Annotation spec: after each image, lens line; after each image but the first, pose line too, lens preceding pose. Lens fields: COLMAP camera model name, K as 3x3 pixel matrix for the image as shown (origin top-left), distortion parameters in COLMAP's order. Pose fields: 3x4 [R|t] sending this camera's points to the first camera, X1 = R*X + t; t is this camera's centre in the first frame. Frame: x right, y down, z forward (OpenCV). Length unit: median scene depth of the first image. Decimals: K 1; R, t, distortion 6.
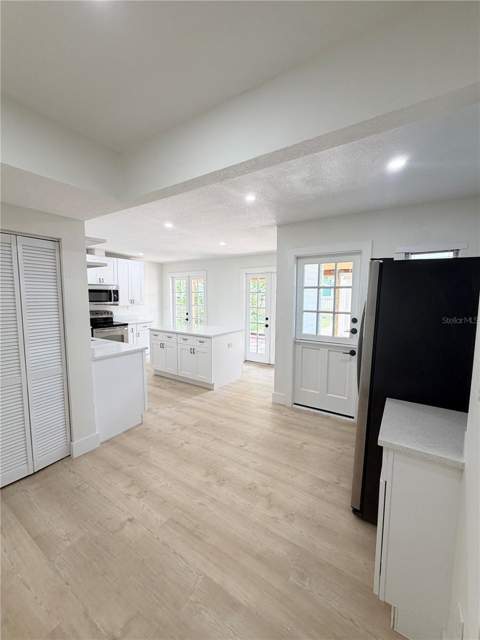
lens RADIAL K [[255.7, 0, 240.0], [0, 255.7, 320.0], [0, 0, 1]] dist [-0.001074, 0.000462]
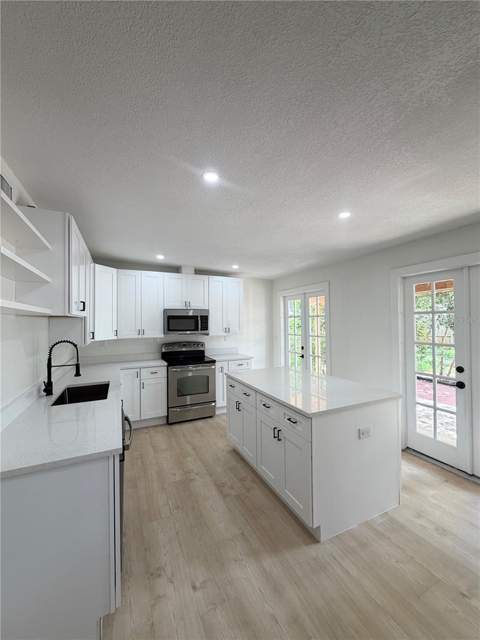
lens RADIAL K [[255.7, 0, 240.0], [0, 255.7, 320.0], [0, 0, 1]] dist [-0.001074, 0.000462]
pose [[0.853655, -0.019447, -0.520476, 0.011480], [-0.033446, 0.995193, -0.092040, -0.046795], [0.519765, 0.095978, 0.848901, 0.509125]]
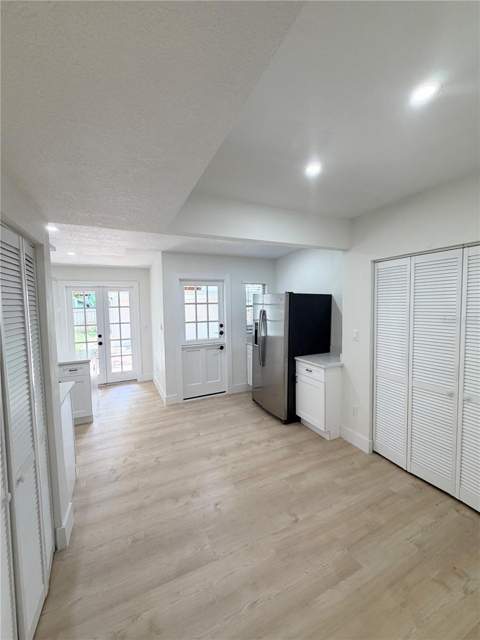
lens RADIAL K [[255.7, 0, 240.0], [0, 255.7, 320.0], [0, 0, 1]] dist [-0.001074, 0.000462]
pose [[0.526697, -0.073523, 0.846868, -0.524501], [0.105971, 0.994160, 0.020403, -0.034638], [-0.843422, 0.078997, 0.531412, 0.081988]]
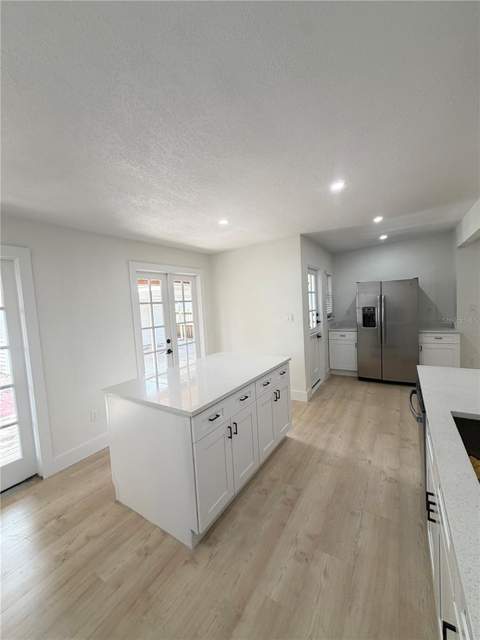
lens RADIAL K [[255.7, 0, 240.0], [0, 255.7, 320.0], [0, 0, 1]] dist [-0.001074, 0.000462]
pose [[-0.018076, -0.069806, 0.997397, -0.732267], [0.154755, 0.985343, 0.071767, -0.101859], [-0.987788, 0.155649, -0.007009, 1.023739]]
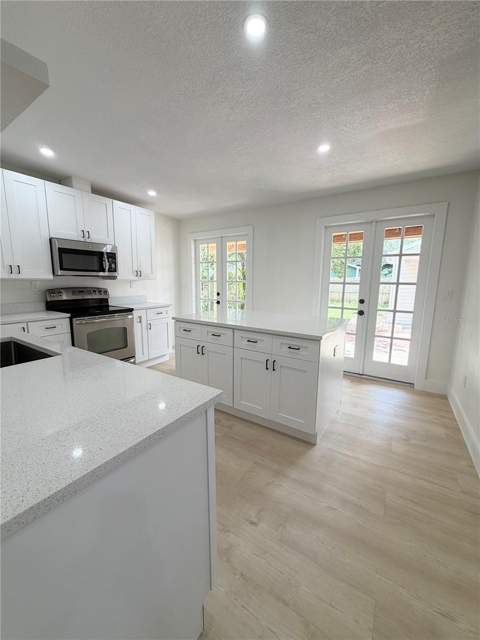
lens RADIAL K [[255.7, 0, 240.0], [0, 255.7, 320.0], [0, 0, 1]] dist [-0.001074, 0.000462]
pose [[0.999982, 0.001695, 0.005780, -0.239229], [-0.002047, 0.998113, 0.061370, 0.003998], [-0.005665, -0.061381, 0.998098, 0.496905]]
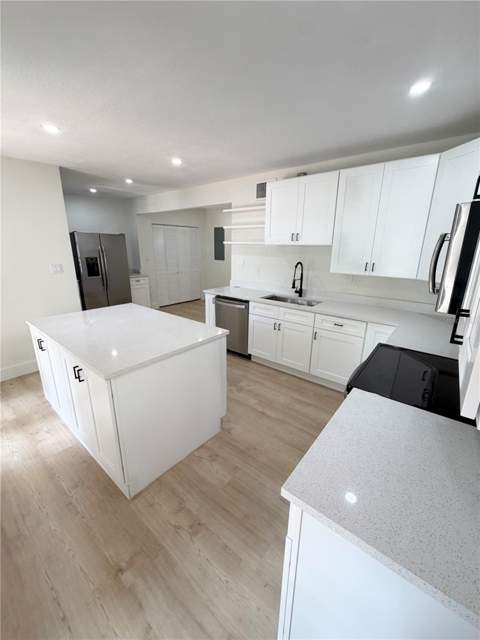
lens RADIAL K [[255.7, 0, 240.0], [0, 255.7, 320.0], [0, 0, 1]] dist [-0.001074, 0.000462]
pose [[-0.995051, -0.045981, 0.088083, -0.459387], [-0.009780, 0.927504, 0.373686, -0.164071], [-0.098880, 0.370976, -0.923363, 1.536506]]
